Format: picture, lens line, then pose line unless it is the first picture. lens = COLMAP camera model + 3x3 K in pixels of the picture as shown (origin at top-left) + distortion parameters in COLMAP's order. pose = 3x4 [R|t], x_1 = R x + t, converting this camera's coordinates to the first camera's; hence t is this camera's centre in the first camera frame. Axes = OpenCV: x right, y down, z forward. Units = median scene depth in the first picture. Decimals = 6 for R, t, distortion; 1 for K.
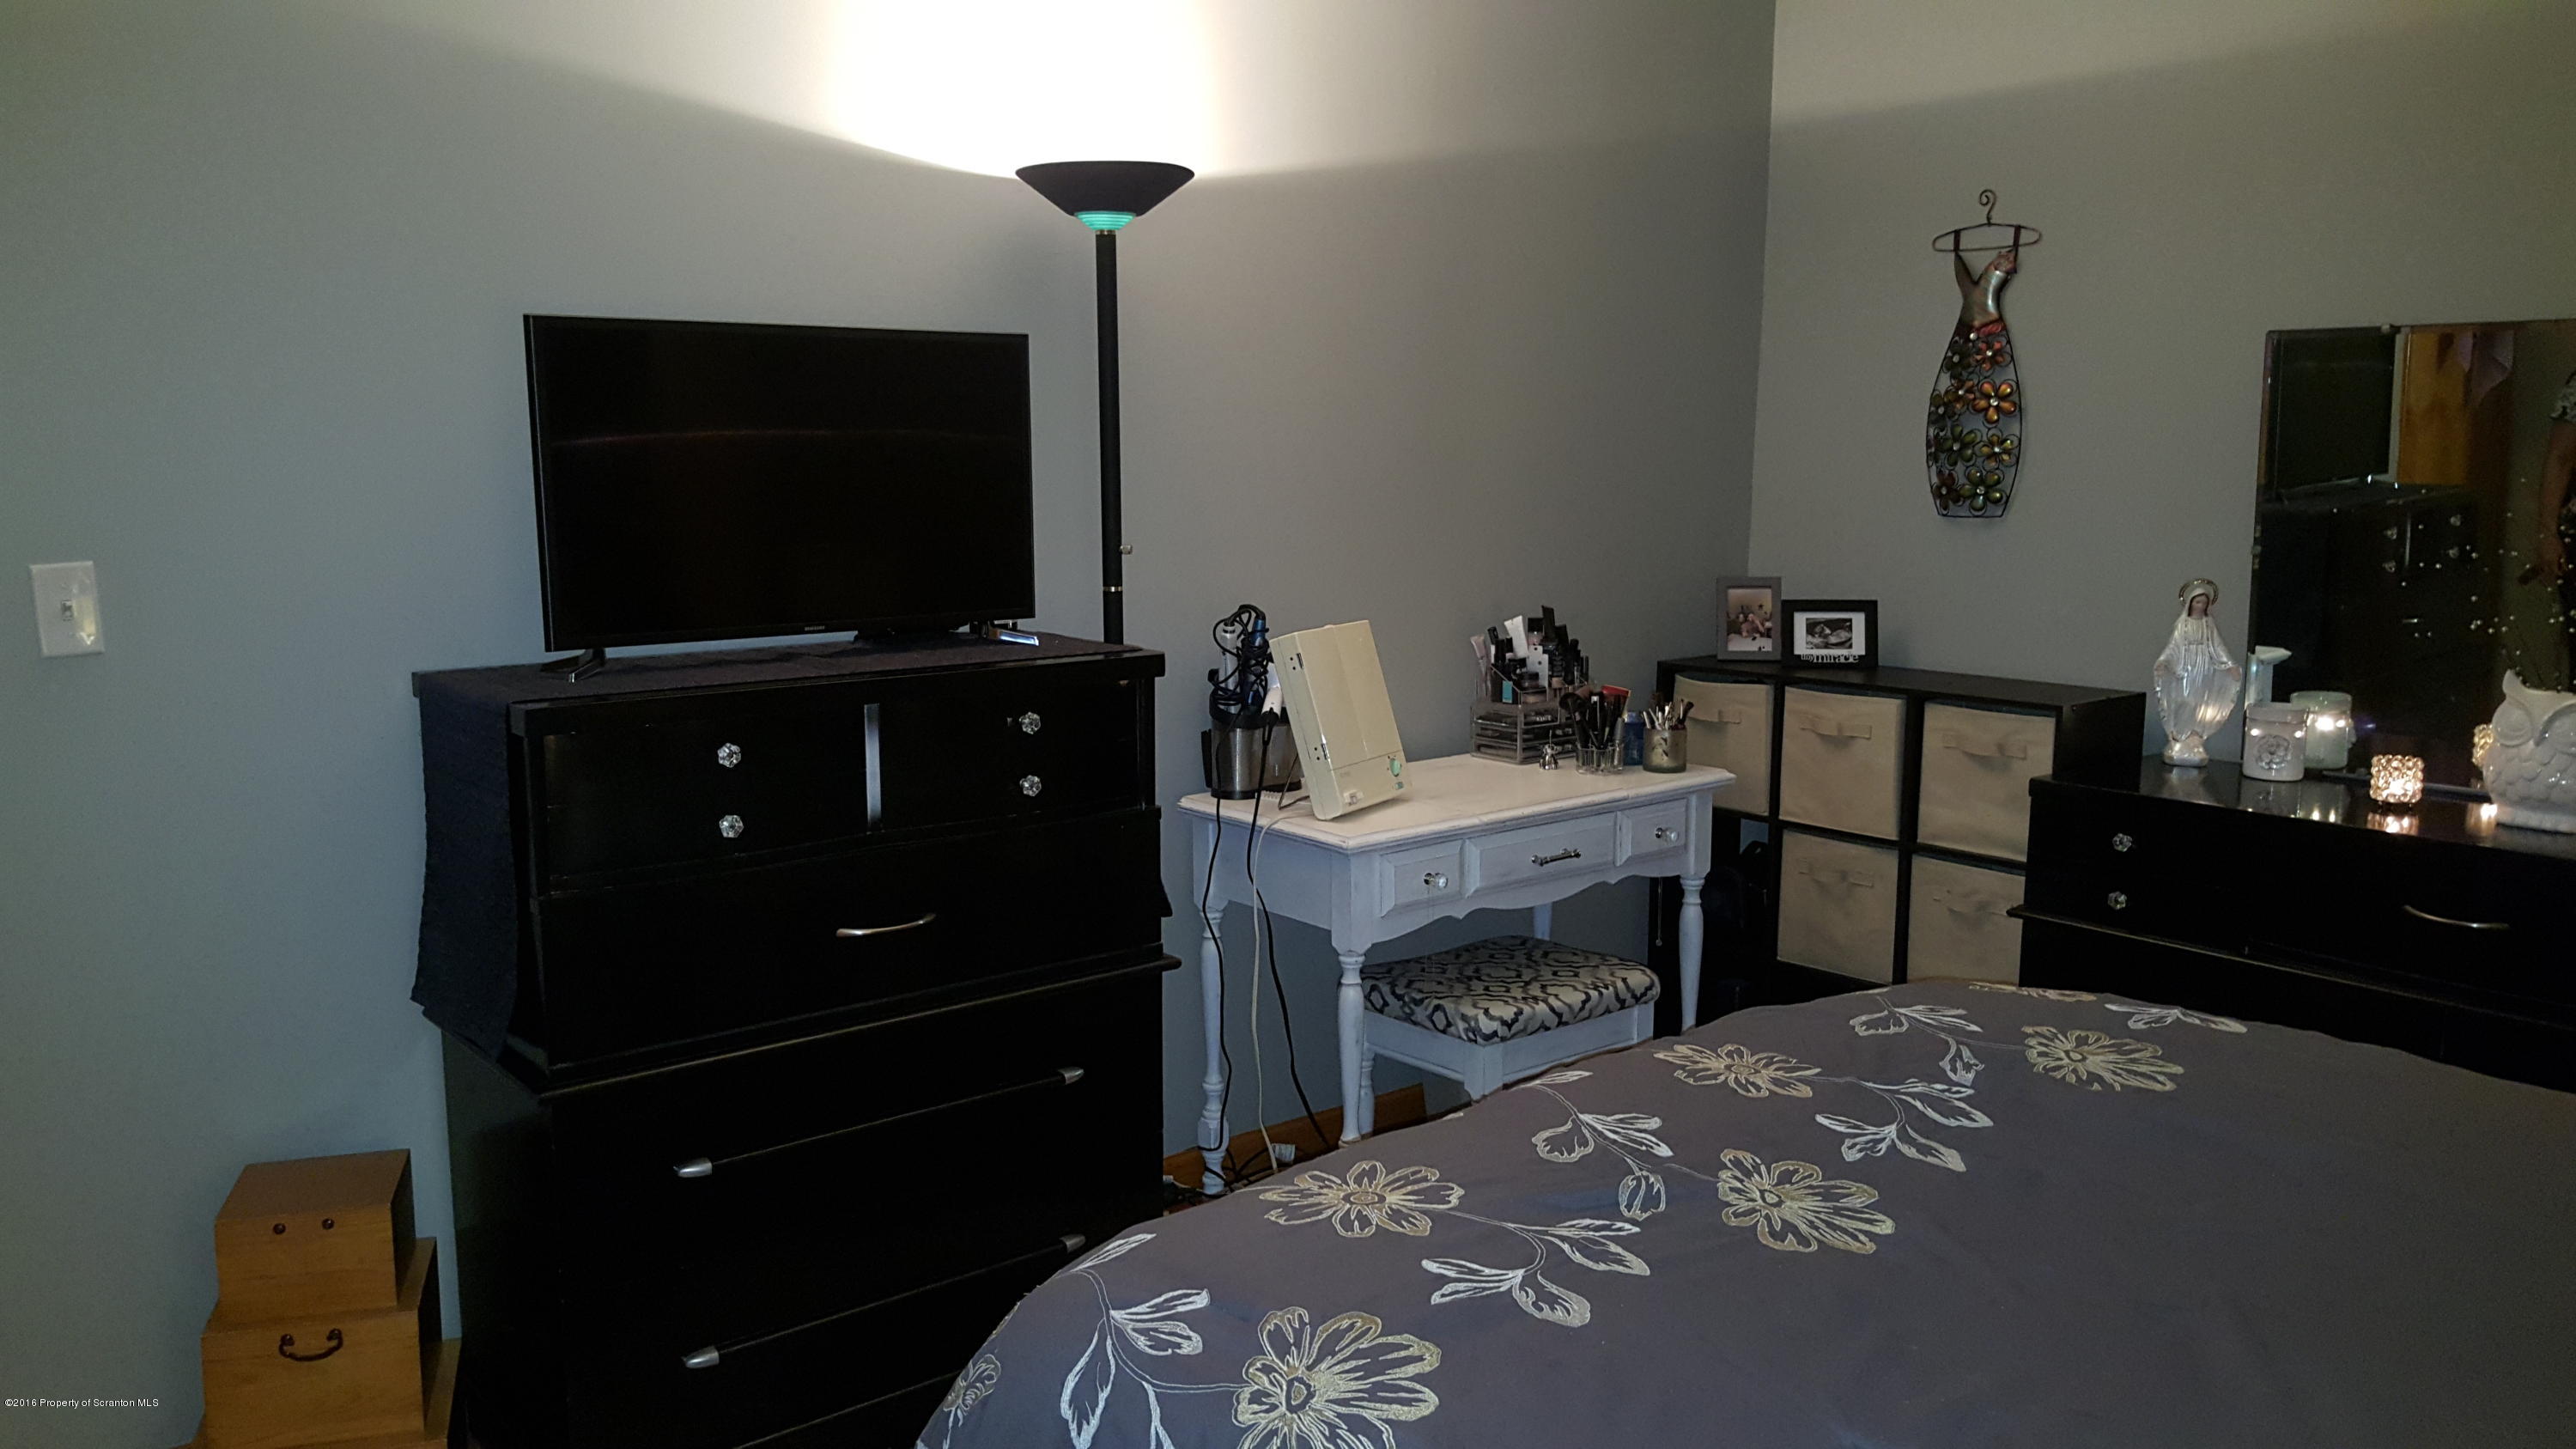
lens RADIAL K [[1952.9, 0, 1240.5], [0, 1952.9, 734.8], [0, 0, 1]] dist [0.136037, -0.255220]
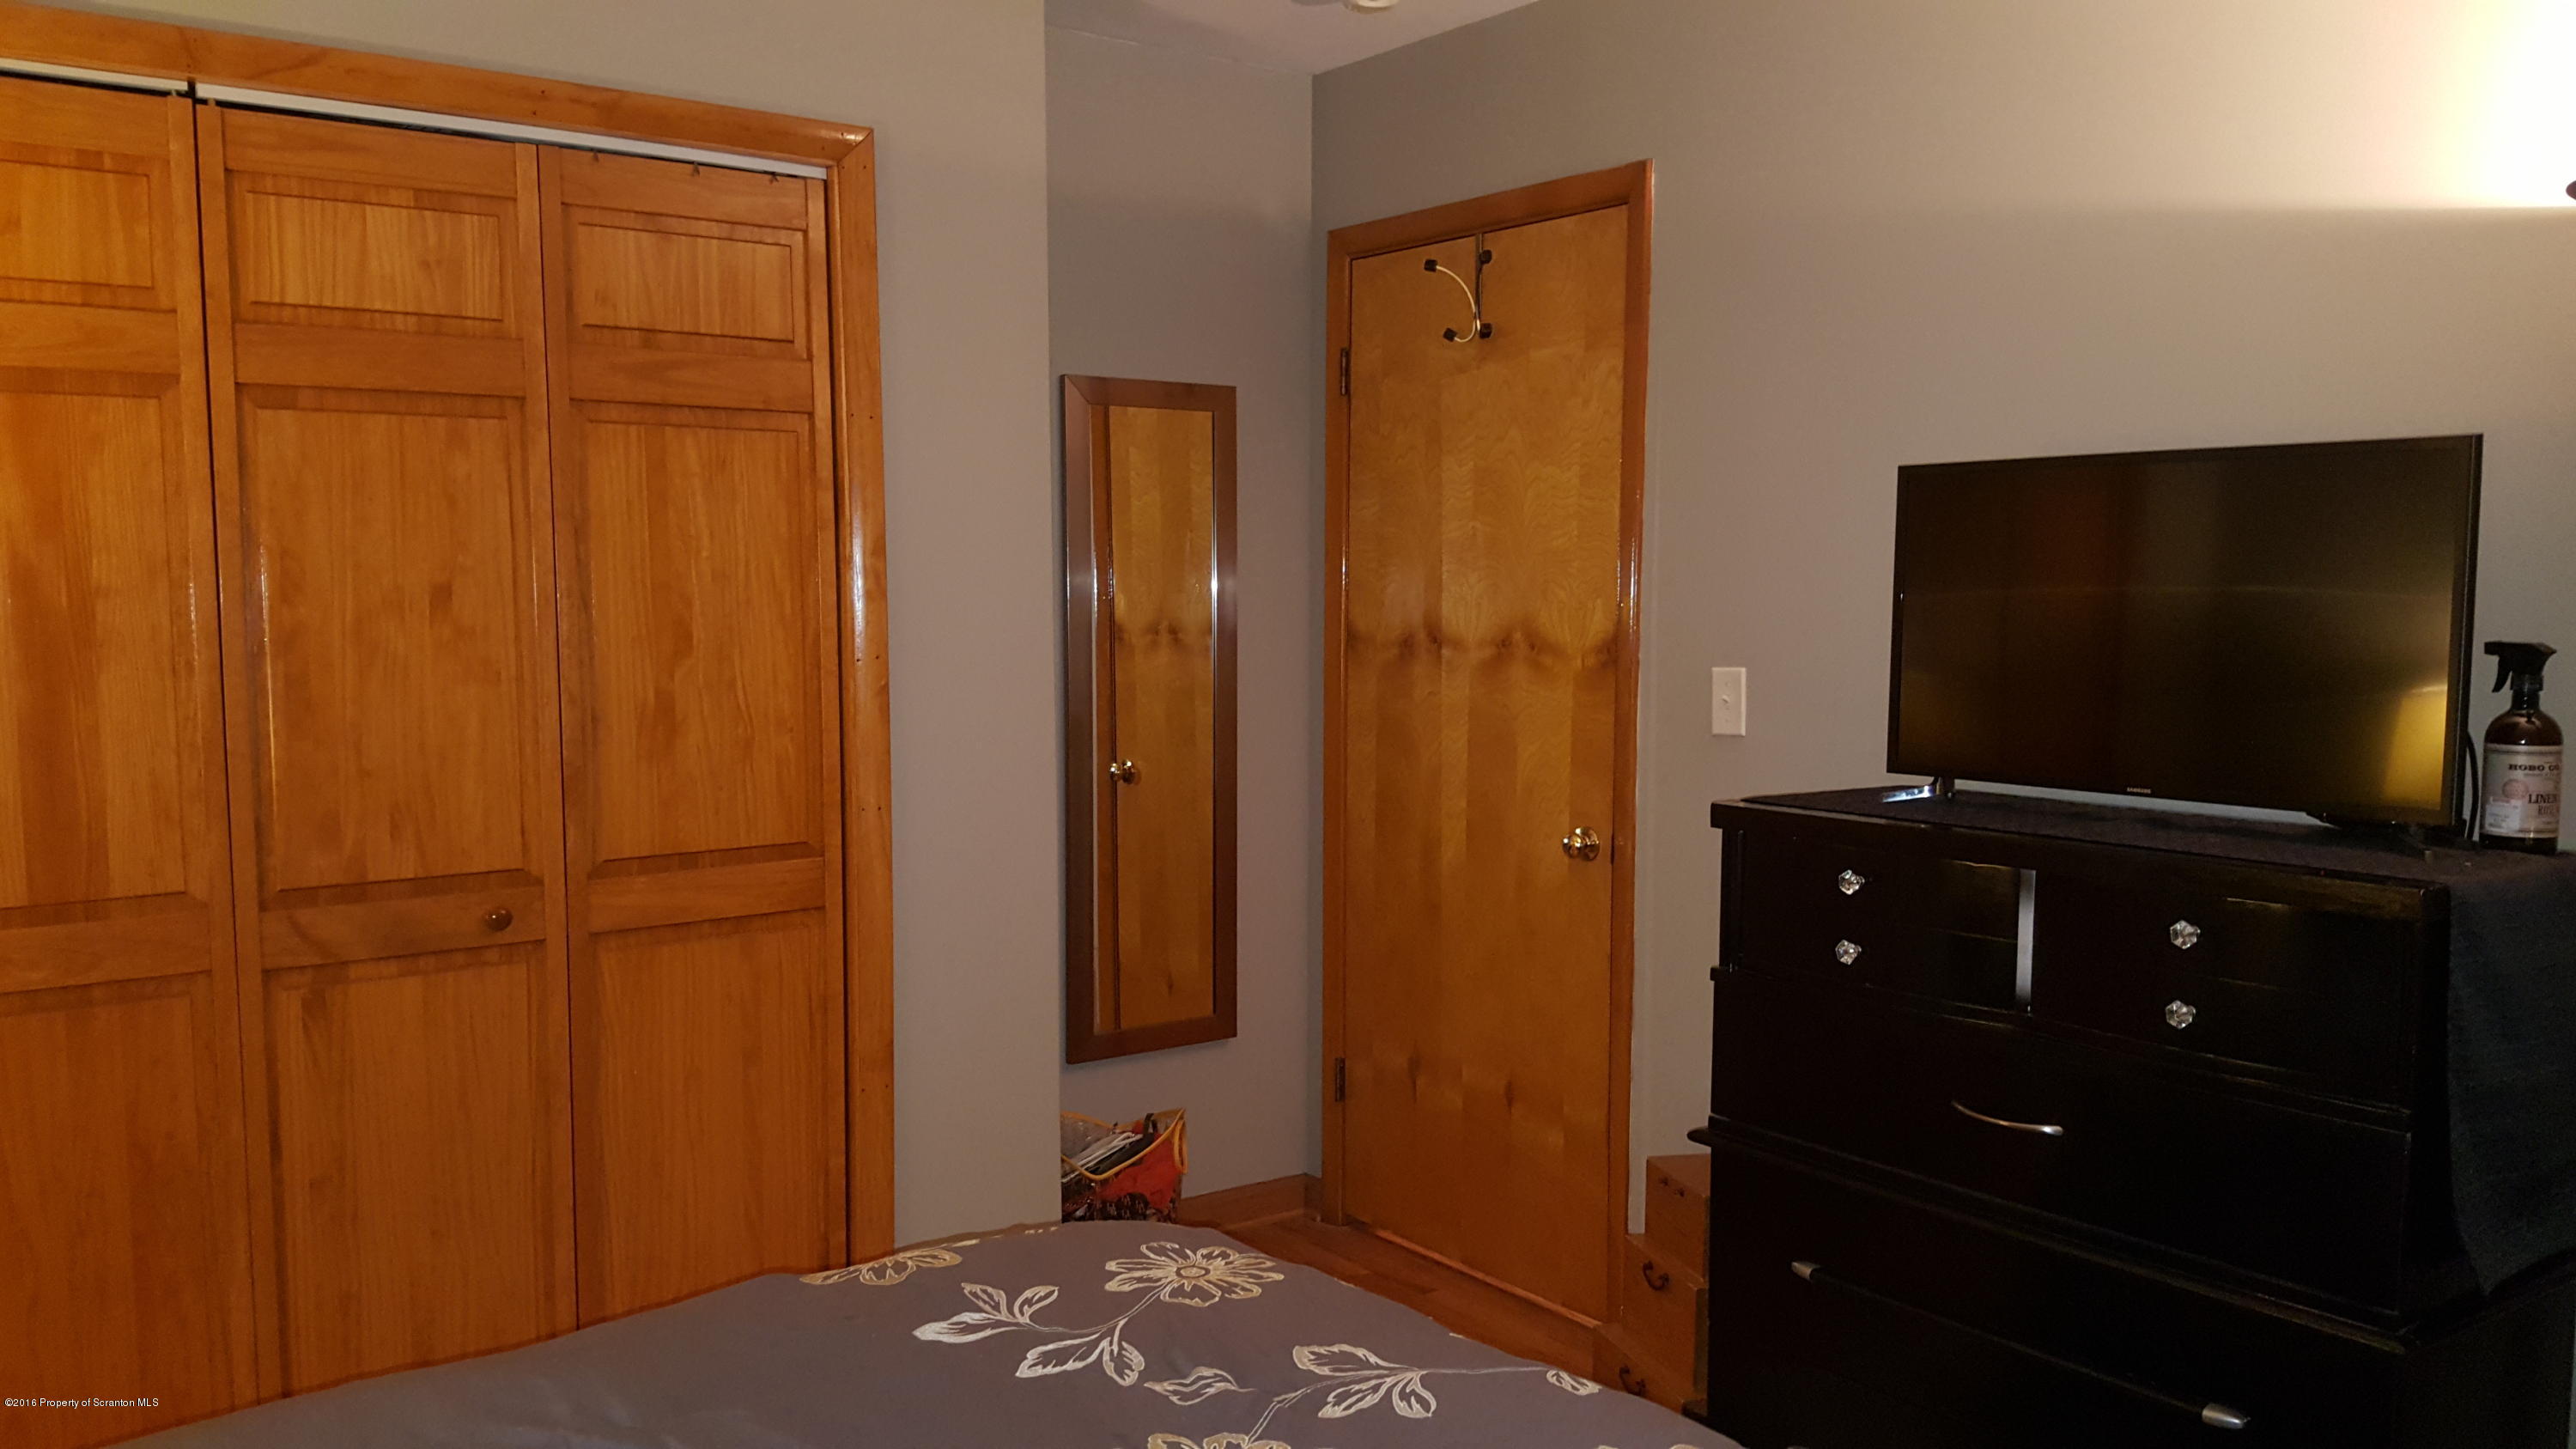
lens RADIAL K [[1952.9, 0, 1240.5], [0, 1952.9, 734.8], [0, 0, 1]] dist [0.136037, -0.255220]
pose [[-0.053973, 0.077337, -0.995543, 0.888680], [-0.158206, 0.983741, 0.084998, -0.117053], [0.985930, 0.162088, -0.040860, 0.825516]]
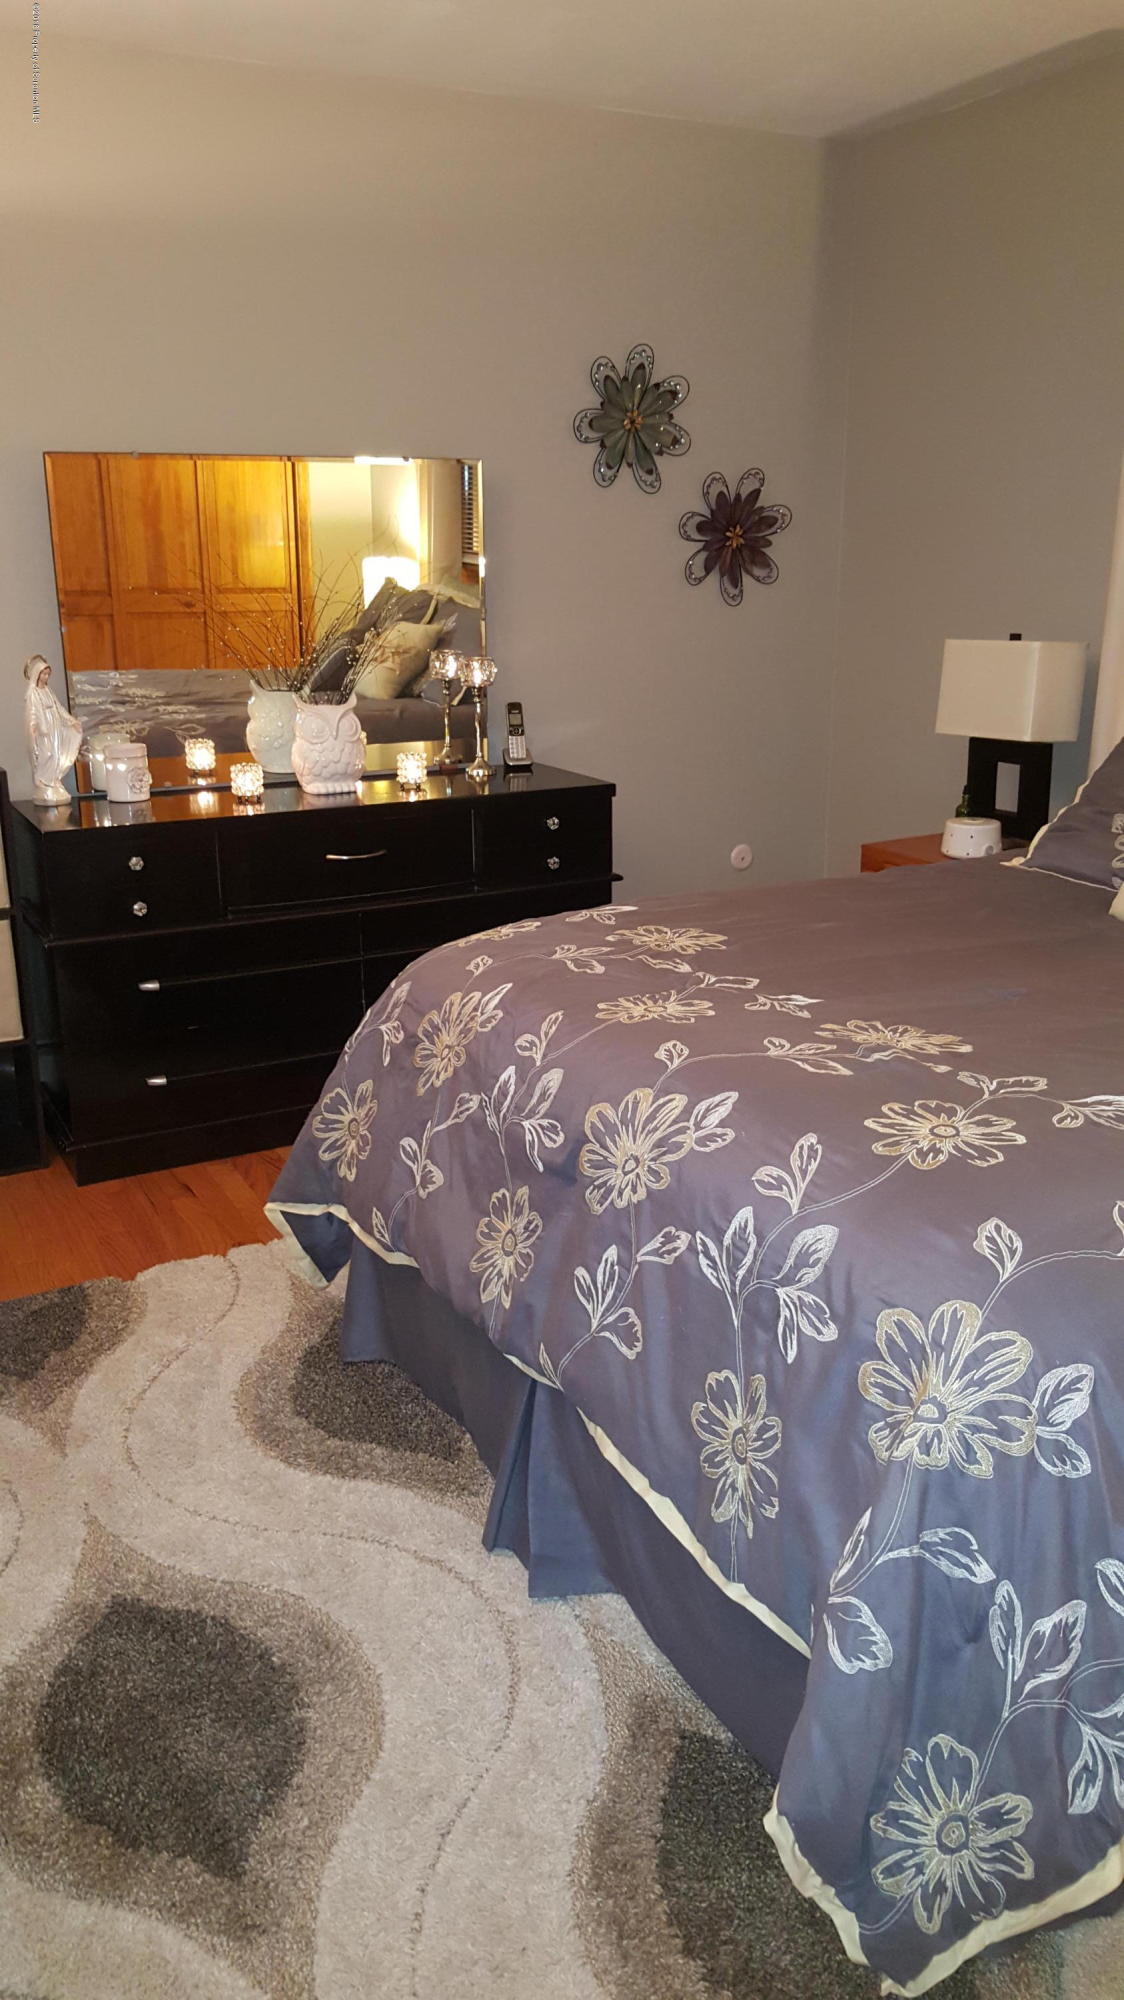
lens RADIAL K [[1516.0, 0, 554.5], [0, 1516.0, 985.0], [0, 0, 1]] dist [0.136037, -0.255220]
pose [[0.183759, -0.275226, 0.943654, -0.707700], [0.162856, 0.955259, 0.246897, -0.108561], [-0.969387, 0.108310, 0.220359, 0.820953]]
